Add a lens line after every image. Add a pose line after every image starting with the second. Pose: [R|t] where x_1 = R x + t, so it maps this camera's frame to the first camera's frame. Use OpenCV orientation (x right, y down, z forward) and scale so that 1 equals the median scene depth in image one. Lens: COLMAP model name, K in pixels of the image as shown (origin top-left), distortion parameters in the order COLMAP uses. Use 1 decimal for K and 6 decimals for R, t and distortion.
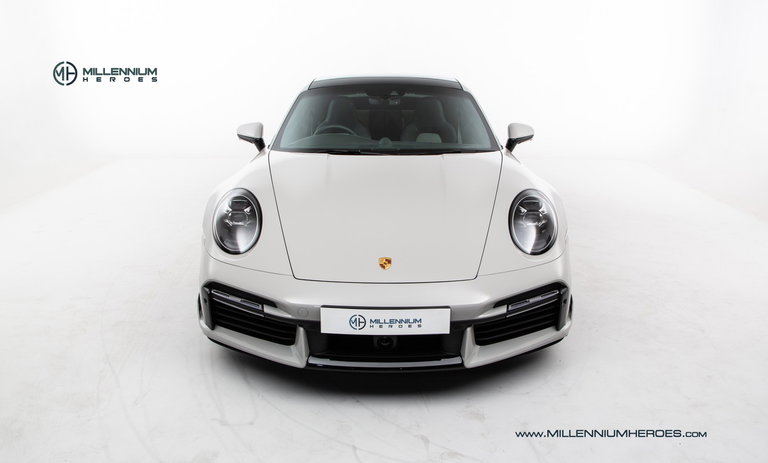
lens RADIAL K [[637.7, 0, 384.0], [0, 637.7, 231.5], [0, 0, 1]] dist [0.111443, 0.001336]
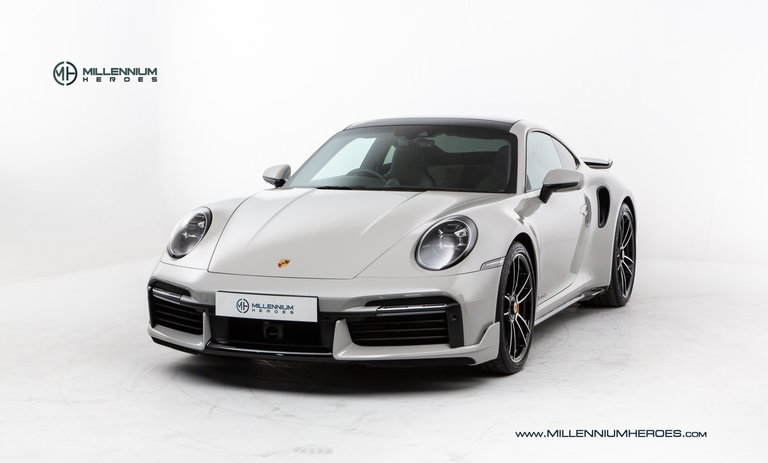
lens RADIAL K [[1435.2, 0, 384.0], [0, 1435.2, 231.5], [0, 0, 1]] dist [0.389009, -0.042655]
pose [[0.923977, 0.032984, -0.381023, 1.101790], [-0.106891, 0.978843, -0.174474, 0.408431], [0.367207, 0.201938, 0.907954, -1.204398]]
